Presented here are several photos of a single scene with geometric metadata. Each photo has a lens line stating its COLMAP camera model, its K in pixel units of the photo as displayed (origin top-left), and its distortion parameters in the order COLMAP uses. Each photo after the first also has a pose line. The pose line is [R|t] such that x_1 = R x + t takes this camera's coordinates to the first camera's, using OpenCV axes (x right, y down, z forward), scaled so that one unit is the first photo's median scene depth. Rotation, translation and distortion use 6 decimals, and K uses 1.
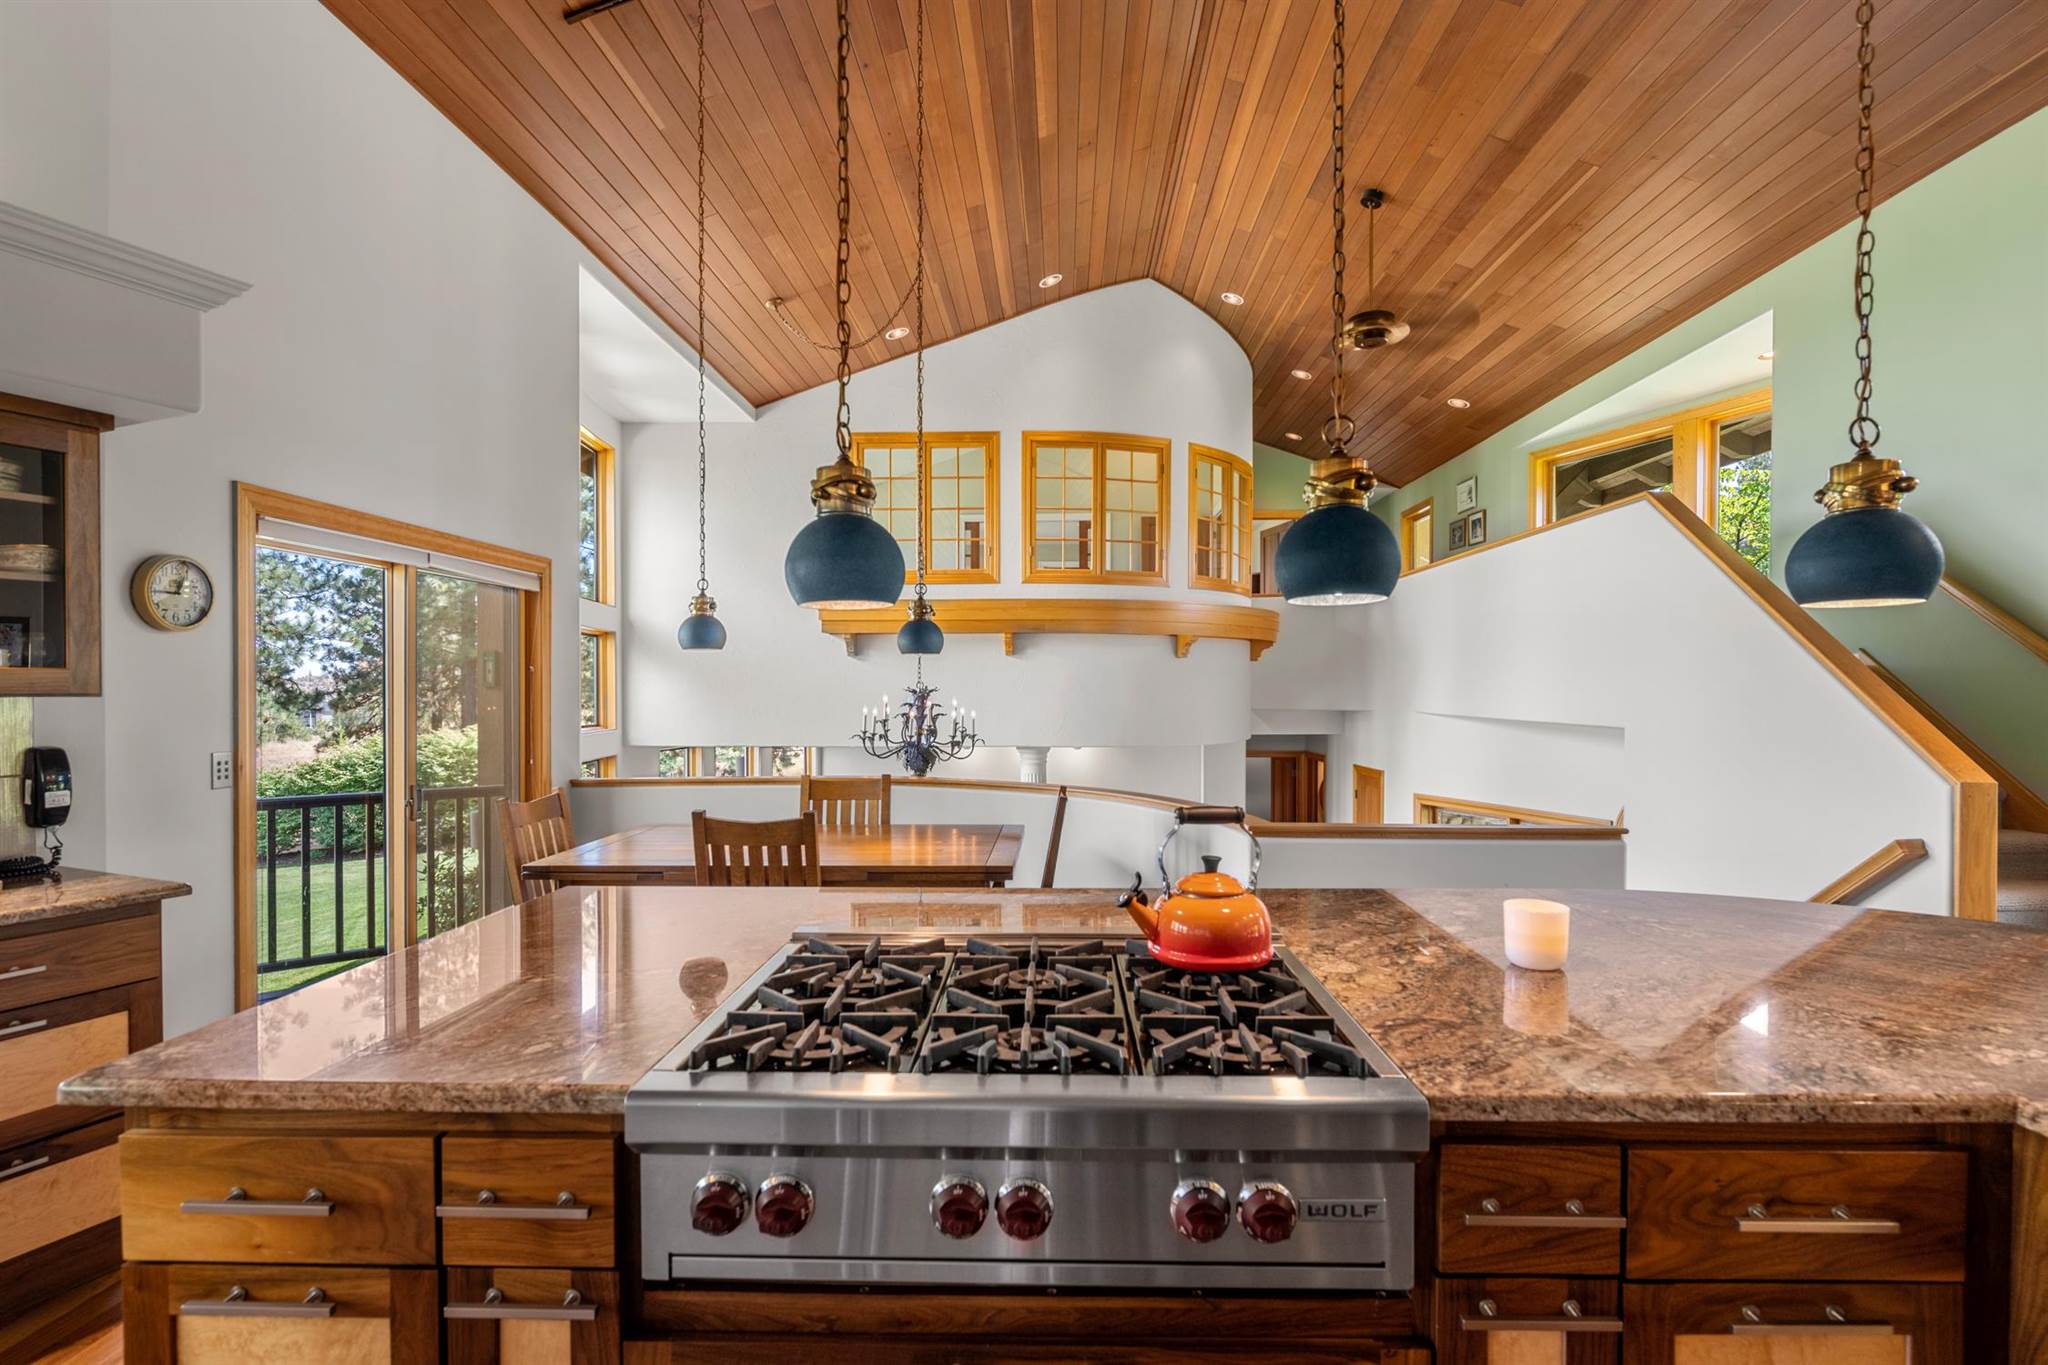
lens RADIAL K [[966.3, 0, 1033.1], [0, 966.3, 694.2], [0, 0, 1]] dist [-0.001270, 0.000213]
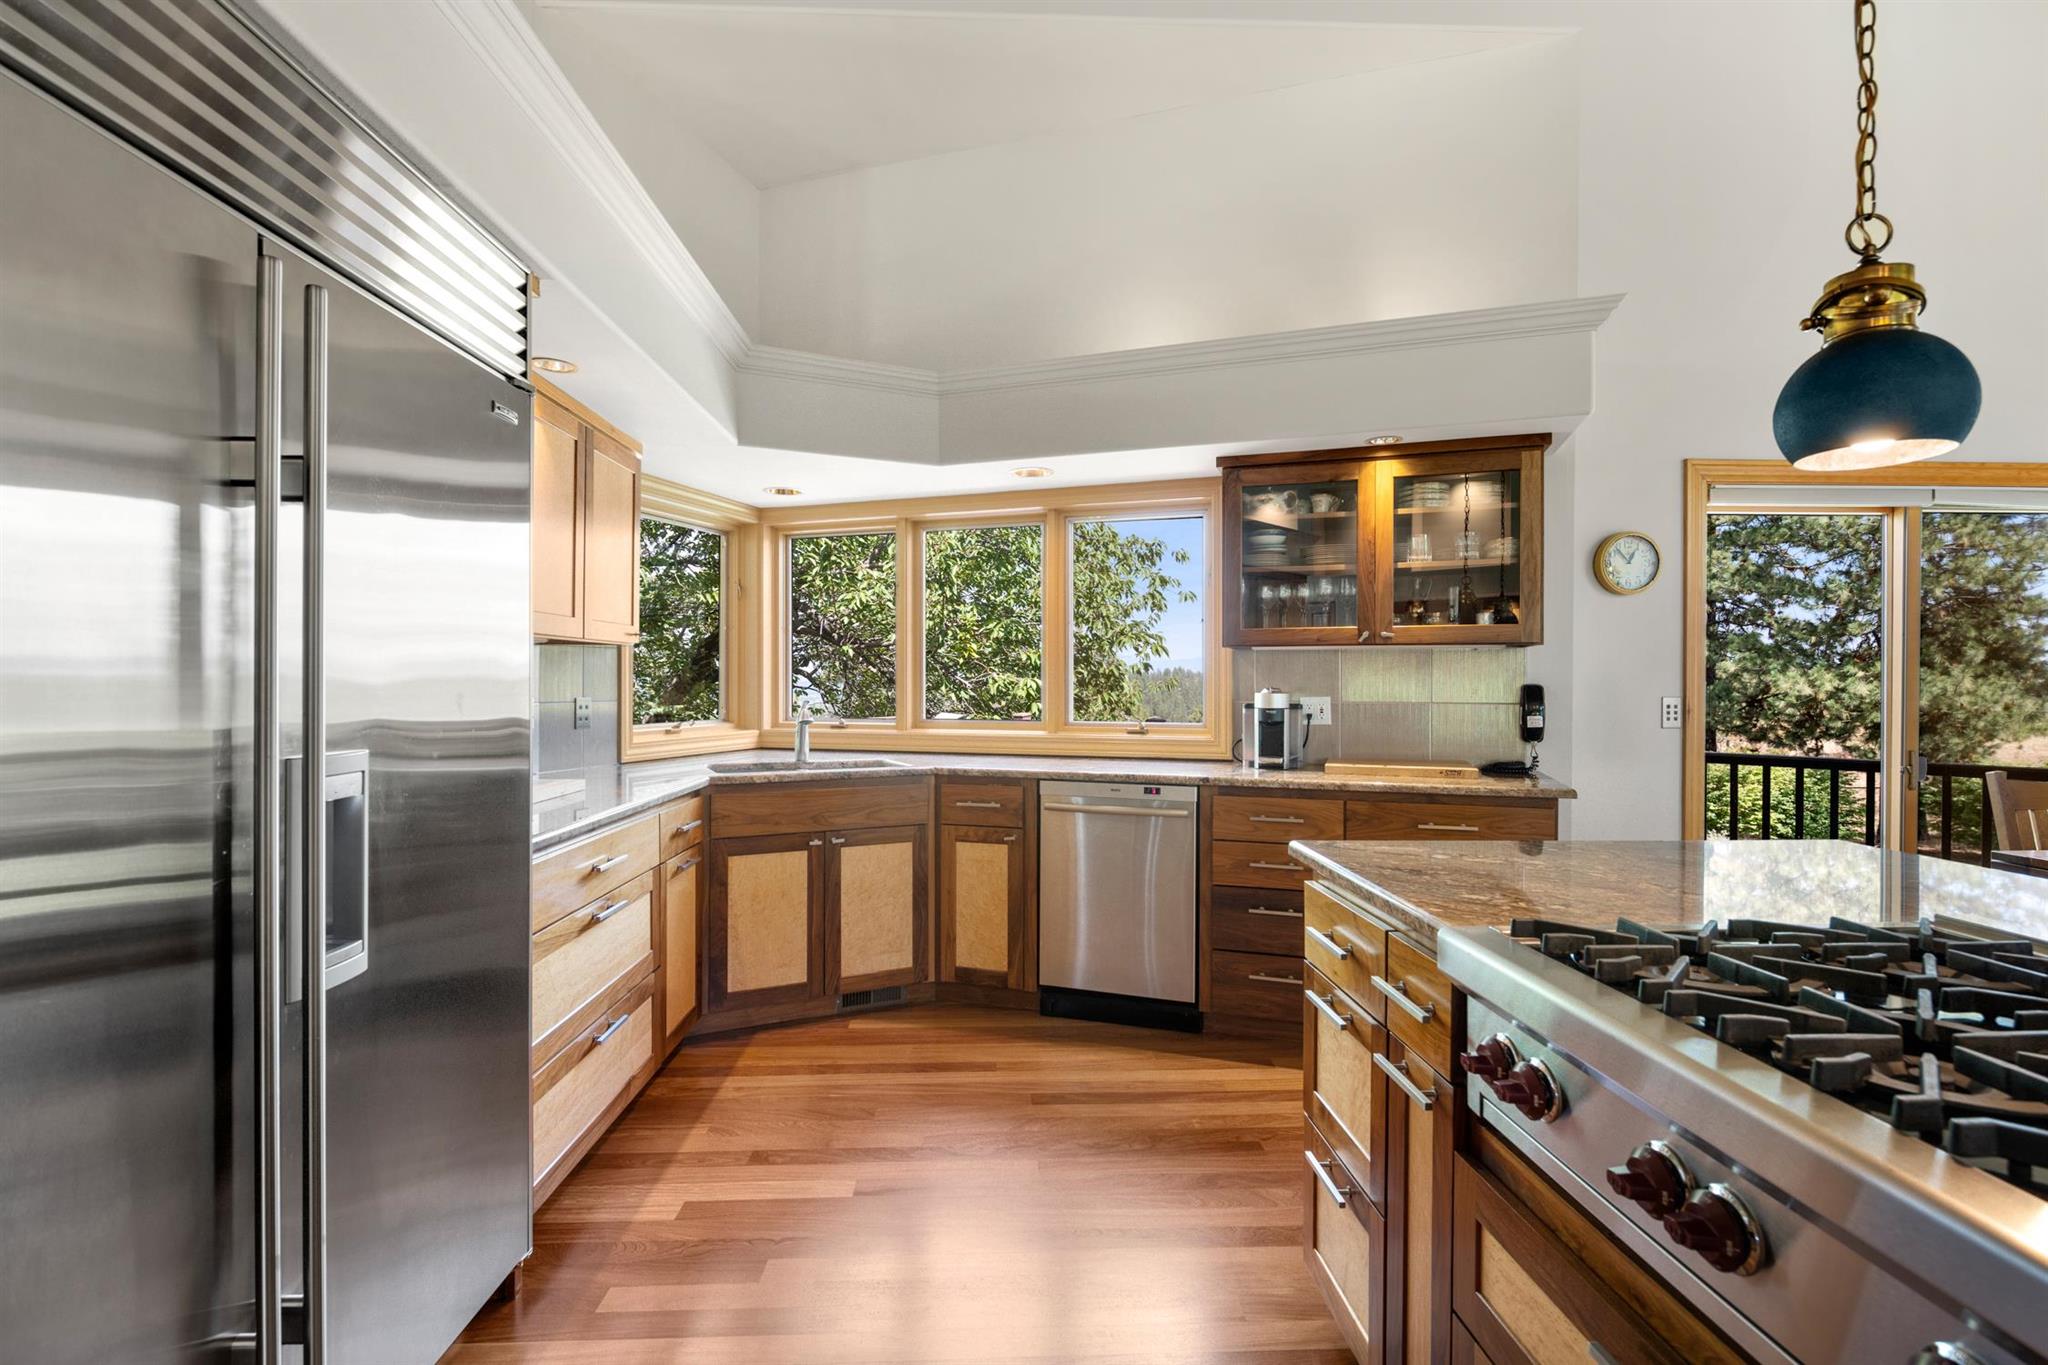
lens RADIAL K [[966.3, 0, 1028.0], [0, 966.3, 674.6], [0, 0, 1]] dist [-0.001270, 0.000213]
pose [[0.070144, -0.002968, -0.997532, 0.300194], [-0.007970, 0.999962, -0.003535, 0.050723], [0.997505, 0.008198, 0.070117, 0.177555]]
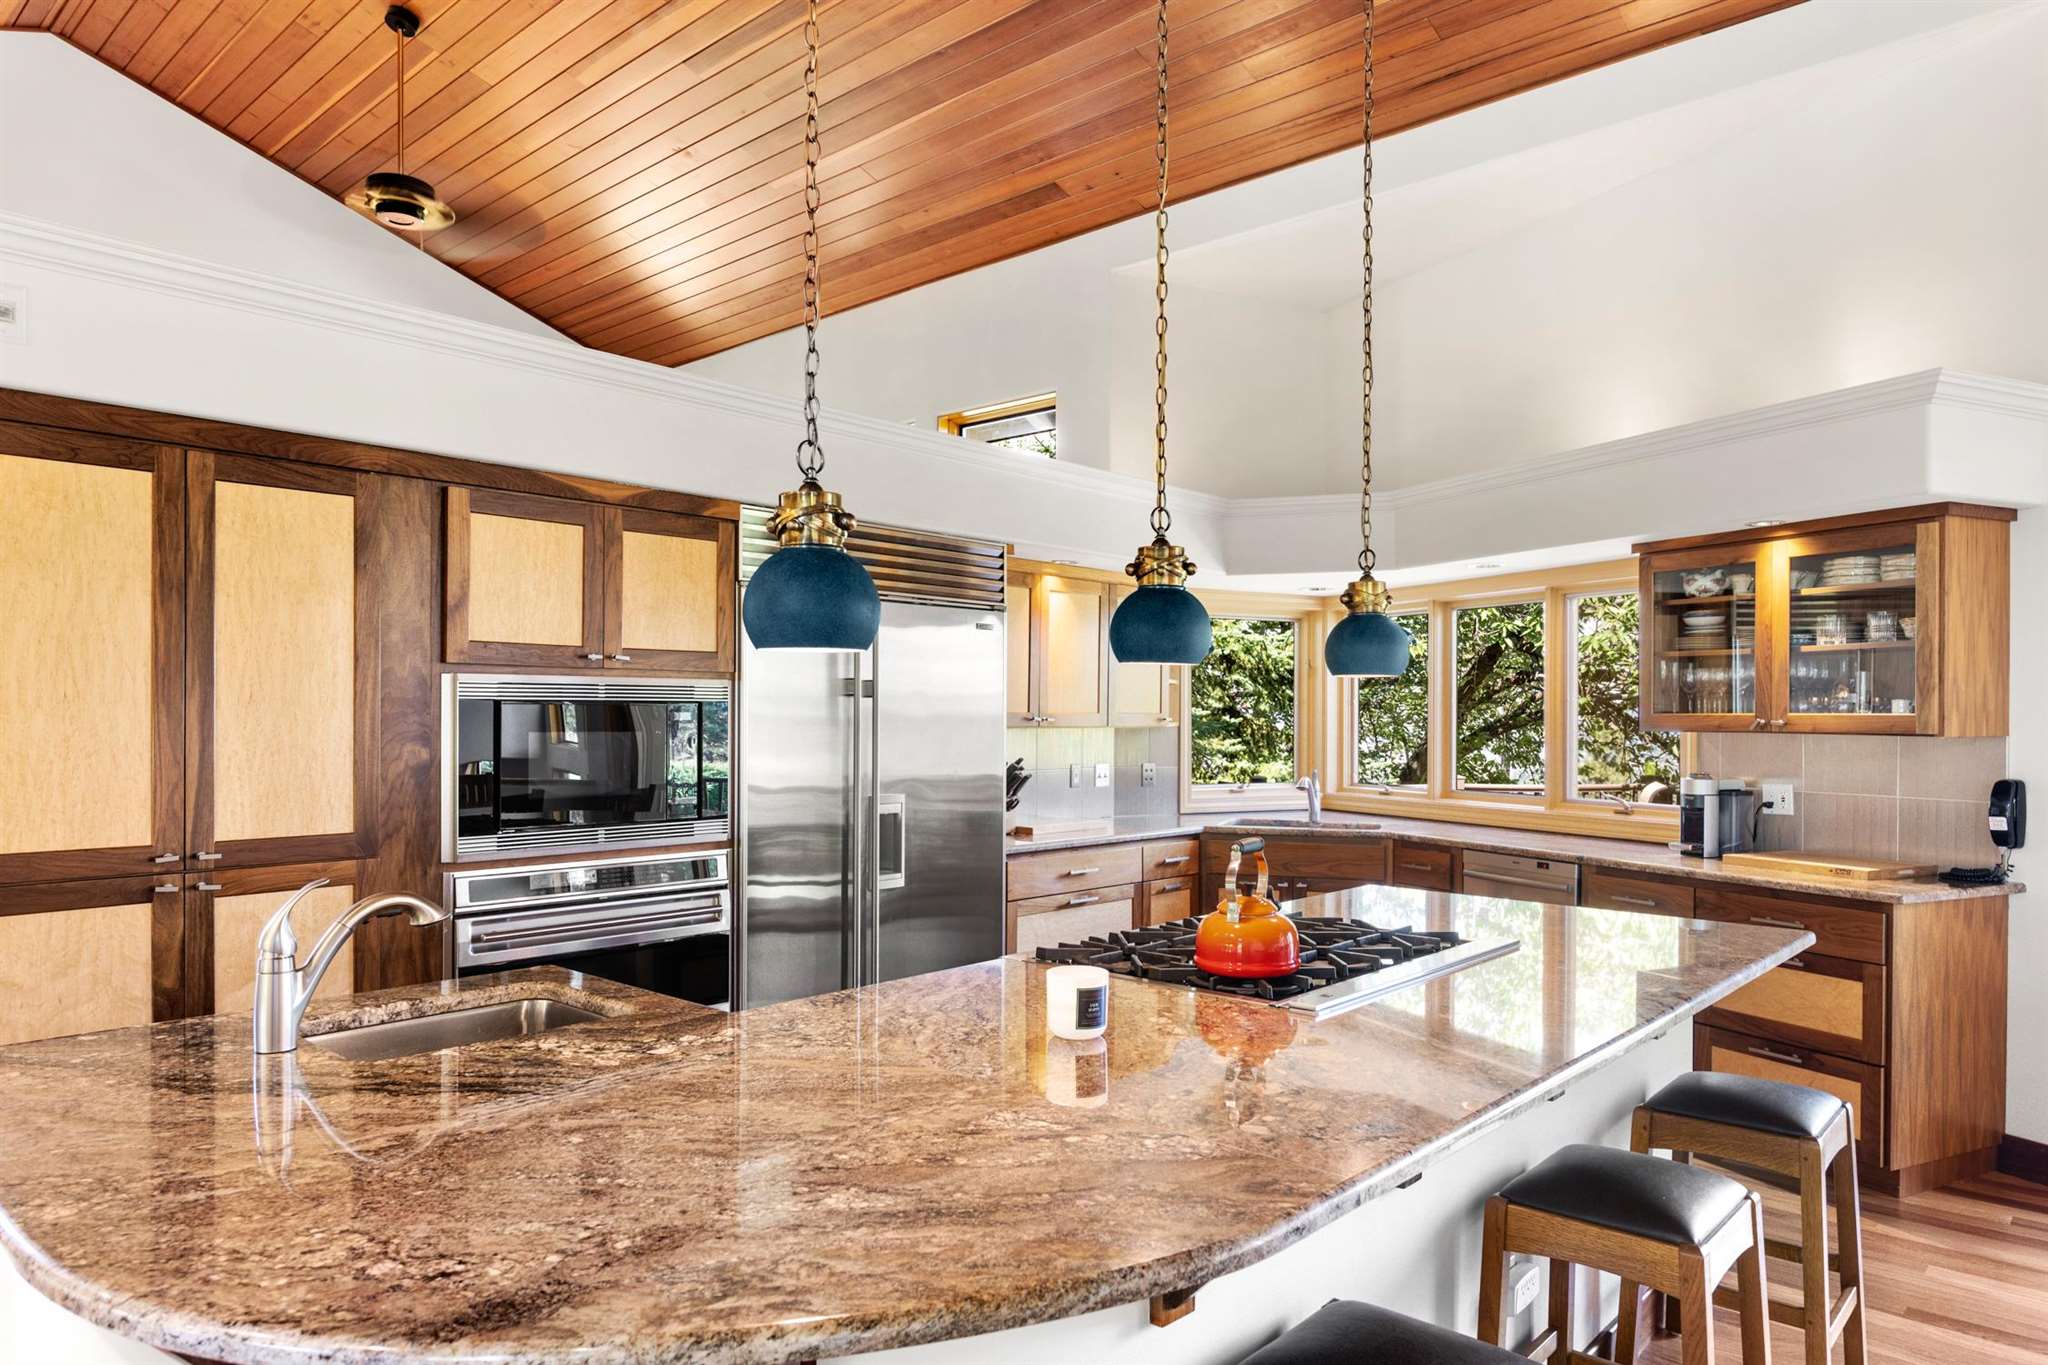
lens RADIAL K [[1287.8, 0, 1023.9], [0, 1287.8, 694.1], [0, 0, 1]] dist [-0.002270, -0.000314]
pose [[-0.649289, -0.015198, -0.760390, 0.931008], [-0.010352, 0.999884, -0.011145, -0.019388], [0.760471, 0.000635, -0.649372, 1.080707]]
